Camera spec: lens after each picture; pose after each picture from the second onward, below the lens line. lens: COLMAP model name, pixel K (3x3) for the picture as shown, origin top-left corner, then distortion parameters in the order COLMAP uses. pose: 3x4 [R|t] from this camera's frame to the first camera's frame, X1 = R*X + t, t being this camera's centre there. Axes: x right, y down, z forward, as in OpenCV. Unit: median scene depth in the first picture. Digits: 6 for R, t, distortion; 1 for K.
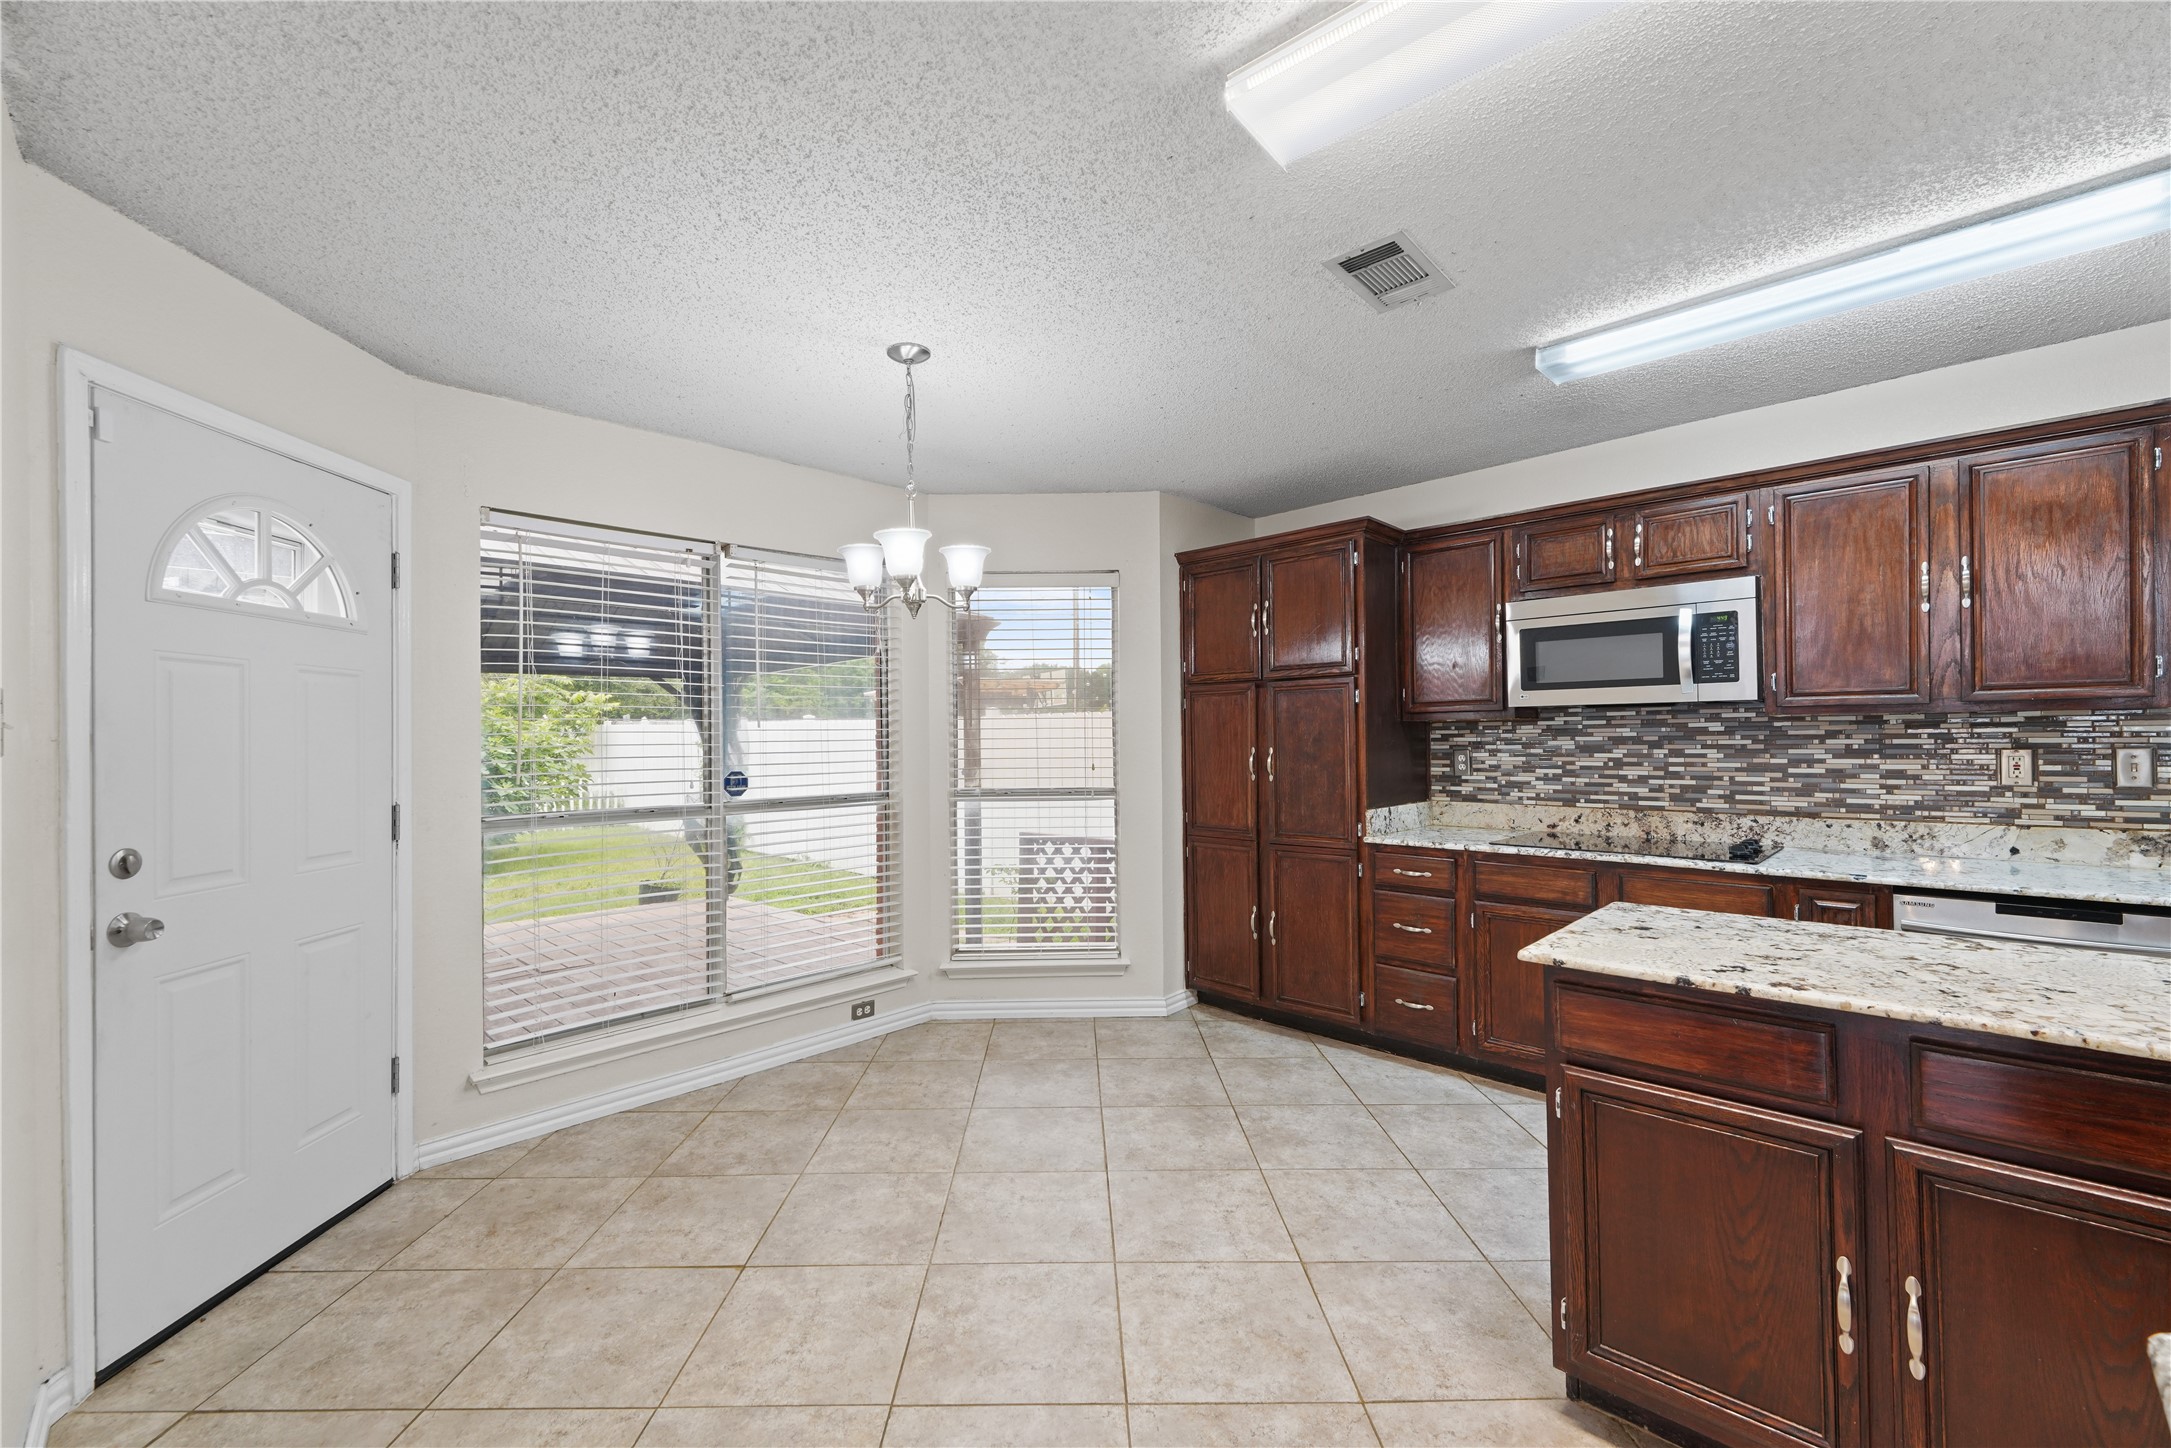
lens RADIAL K [[873.0, 0, 1034.5], [0, 873.0, 736.5], [0, 0, 1]] dist [0.011423, -0.002649]
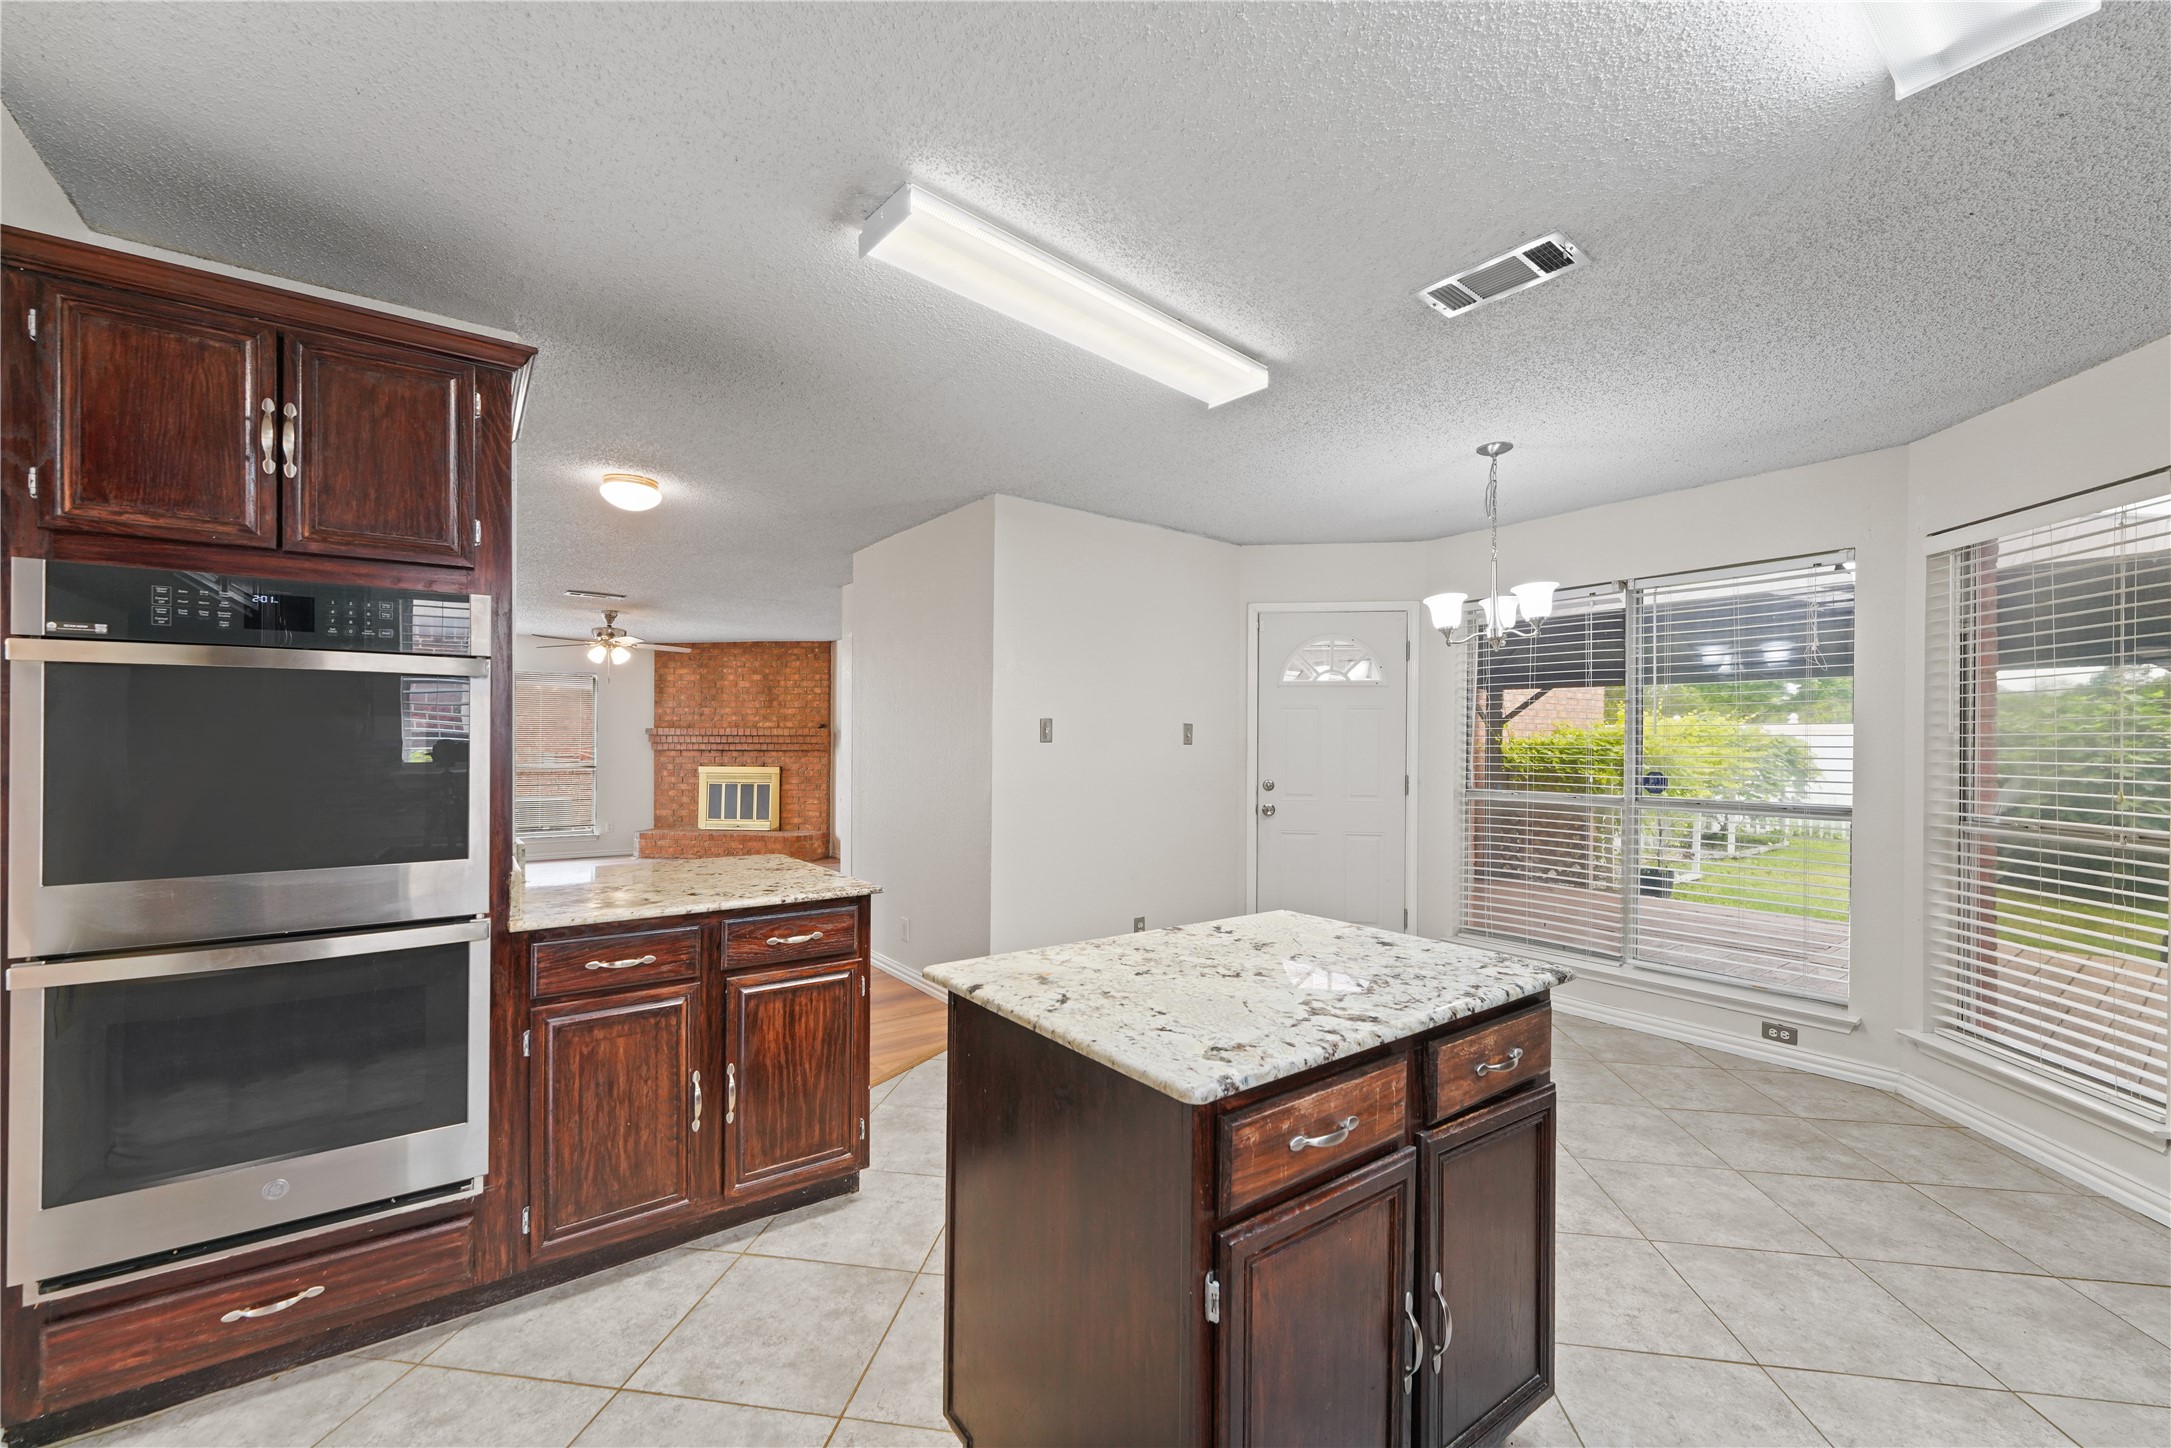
lens RADIAL K [[873.0, 0, 1069.4], [0, 873.0, 743.8], [0, 0, 1]] dist [0.011423, -0.002649]
pose [[-0.162348, 0.007634, -0.986704, 0.903167], [0.002729, 0.999970, 0.007287, -0.004125], [0.986730, -0.001510, -0.162364, 0.433007]]
